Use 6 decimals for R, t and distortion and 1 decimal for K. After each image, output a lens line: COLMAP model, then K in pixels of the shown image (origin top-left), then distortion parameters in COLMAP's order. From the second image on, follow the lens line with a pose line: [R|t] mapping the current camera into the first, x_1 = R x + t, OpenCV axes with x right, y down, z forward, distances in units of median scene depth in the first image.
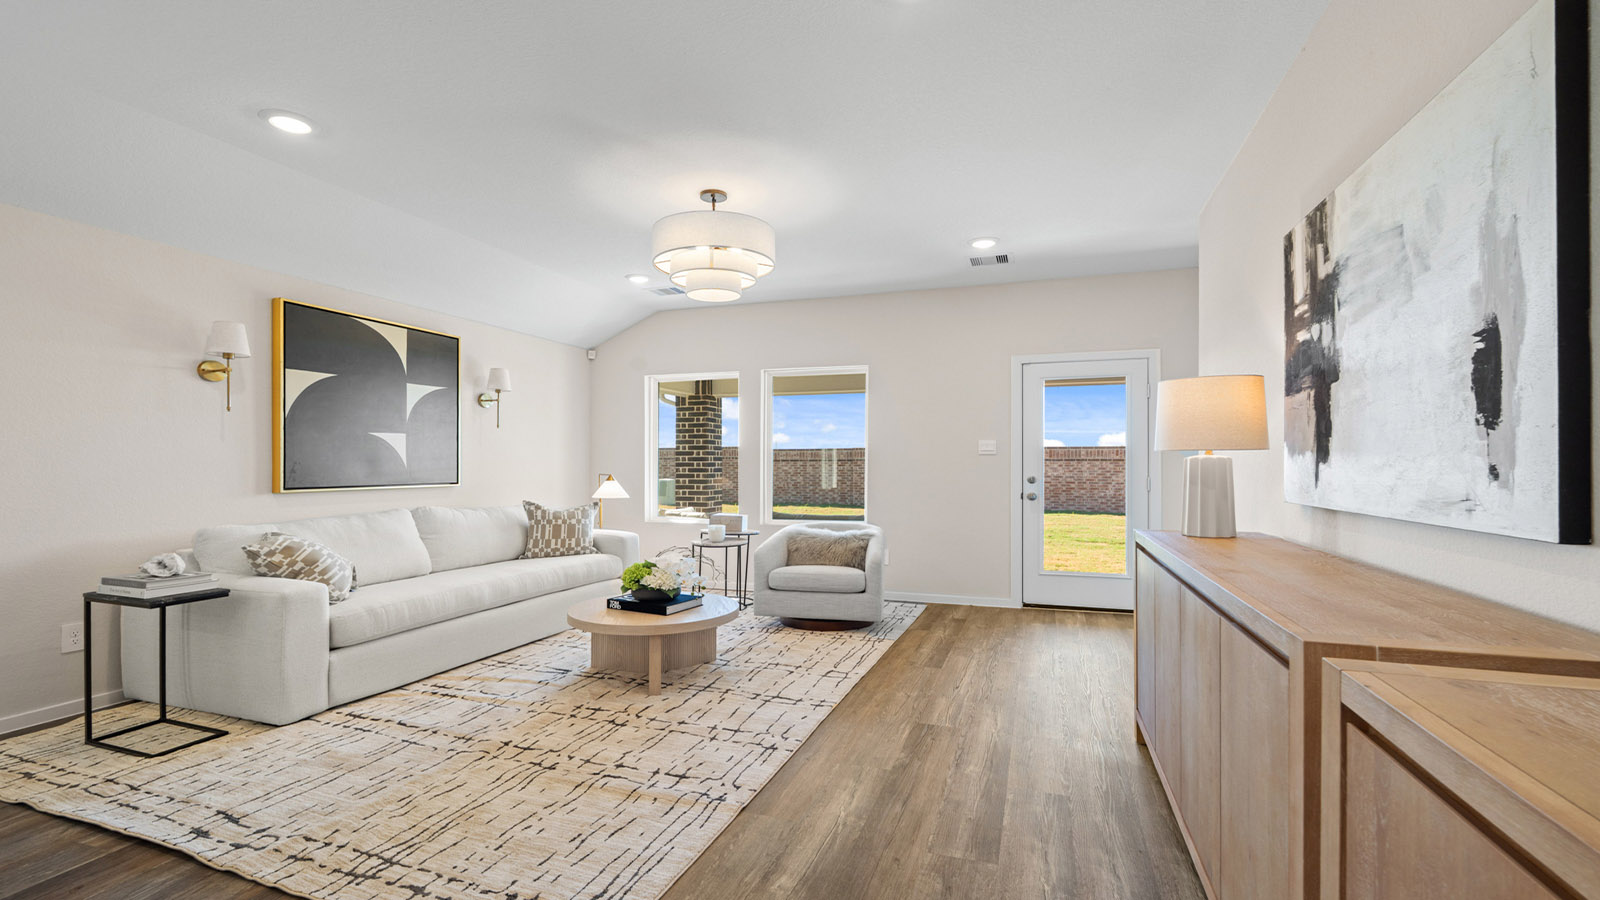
lens RADIAL K [[705.1, 0, 792.3], [0, 705.1, 463.5], [0, 0, 1]] dist [-0.002191, -0.000052]
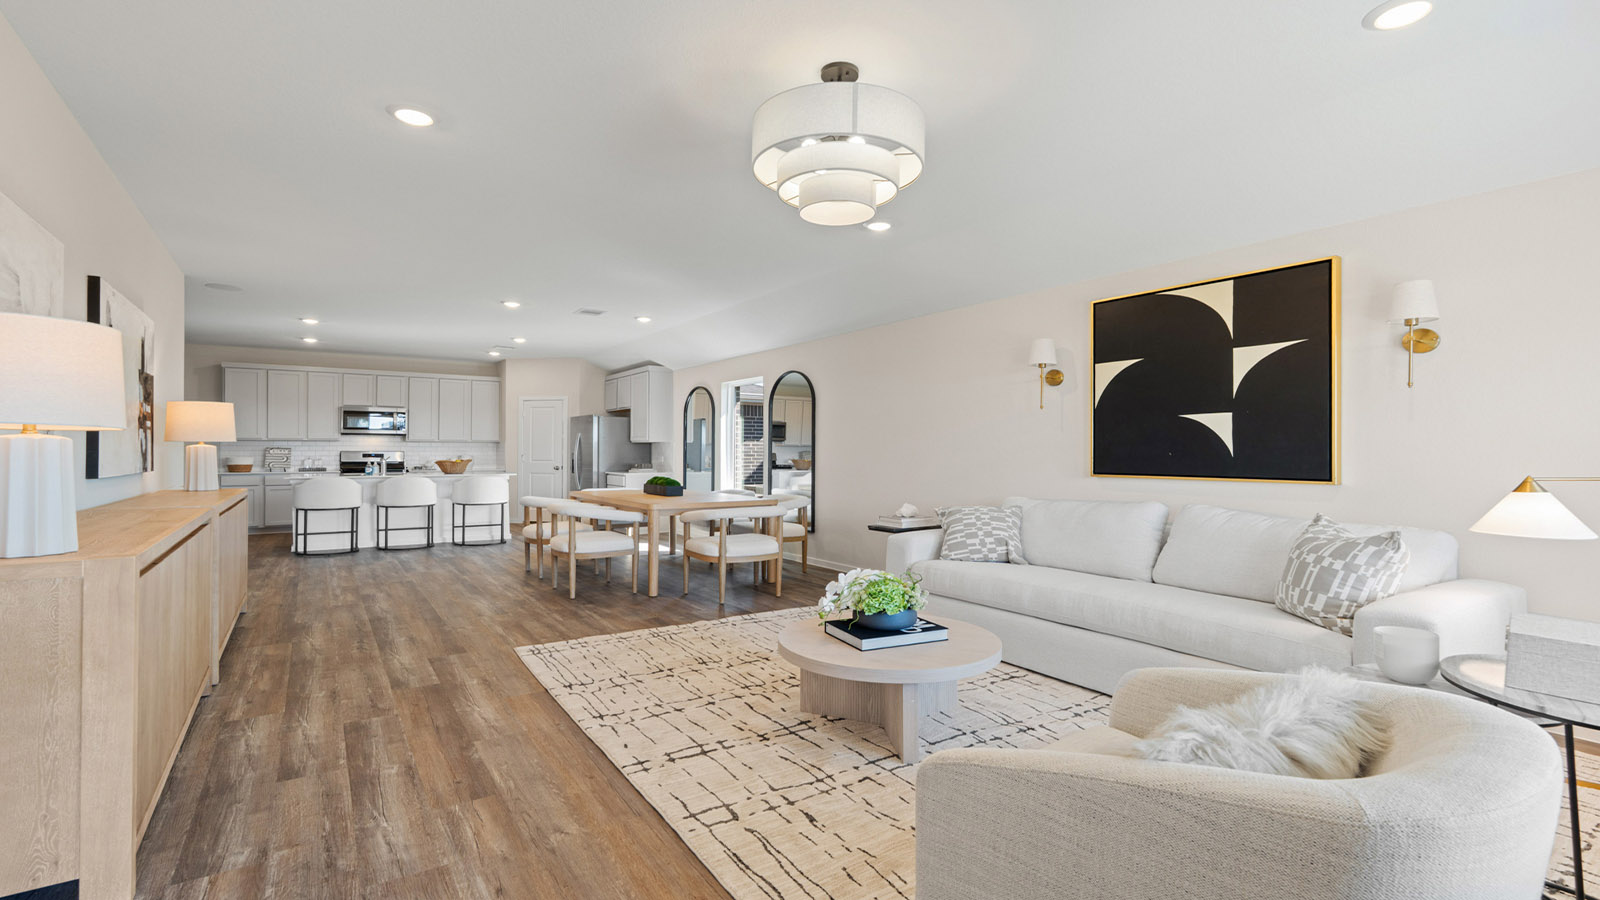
lens RADIAL K [[713.3, 0, 800.0], [0, 713.3, 450.0], [0, 0, 1]] dist [-0.002890, -0.000257]
pose [[-0.589111, -0.001805, -0.808050, 0.560096], [-0.001126, 0.999998, -0.001412, 0.002069], [0.808052, 0.000078, -0.589112, 1.590404]]
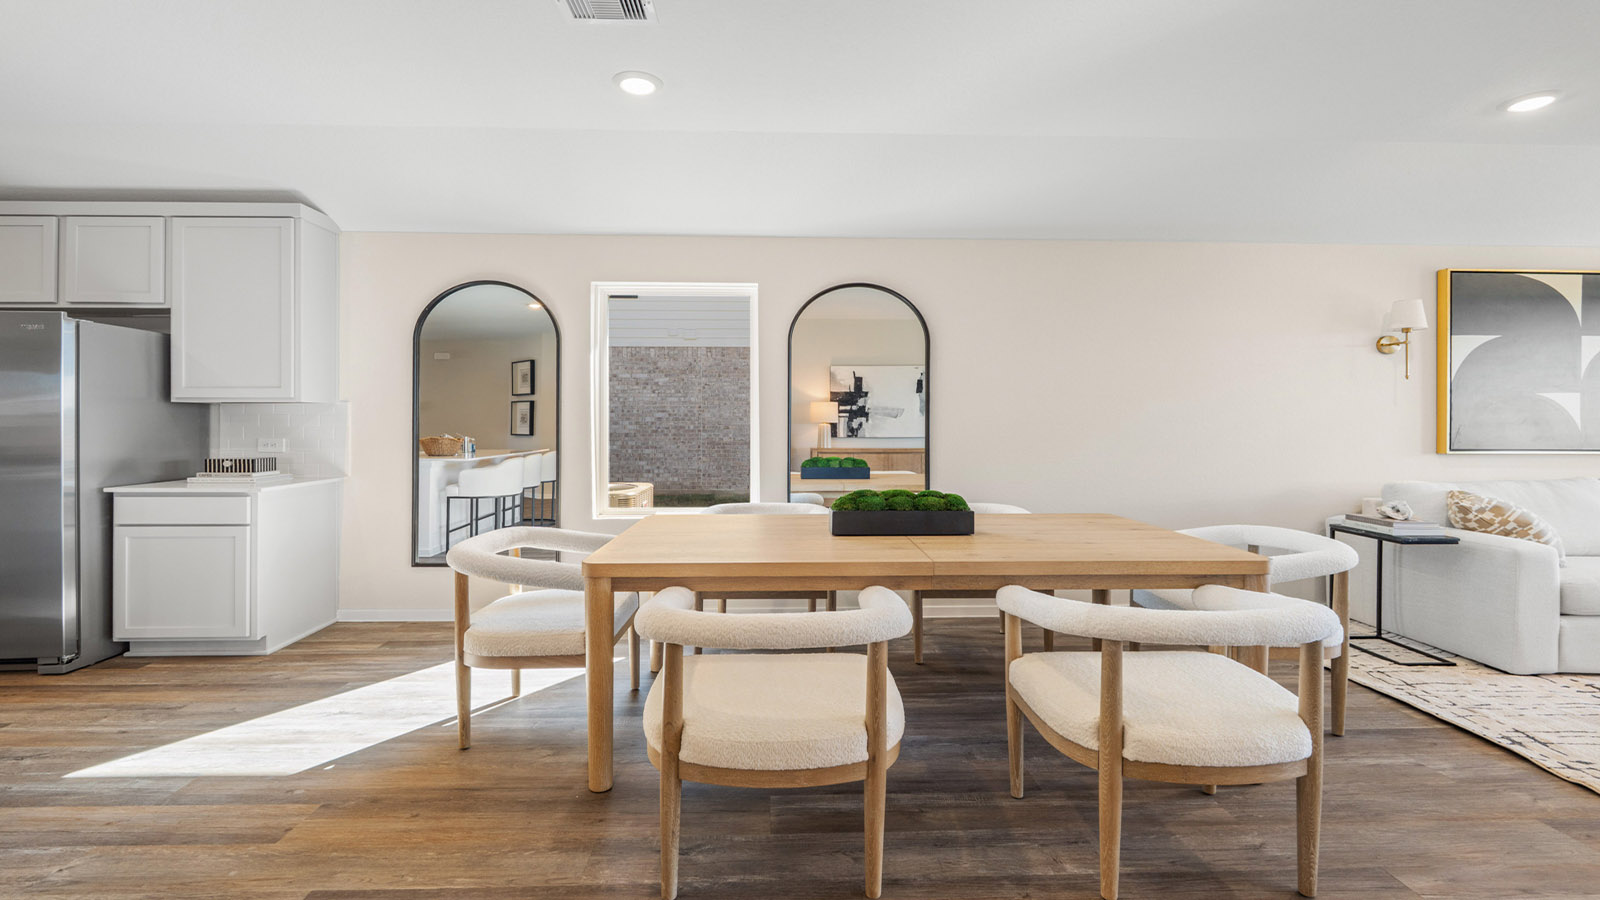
lens RADIAL K [[716.6, 0, 801.2], [0, 716.6, 417.3], [0, 0, 1]] dist [-0.002861, 0.000065]
pose [[0.369380, -0.002649, -0.929275, -0.109667], [-0.002343, 0.999990, -0.003781, -0.007888], [0.929276, 0.003574, 0.369370, -0.364823]]
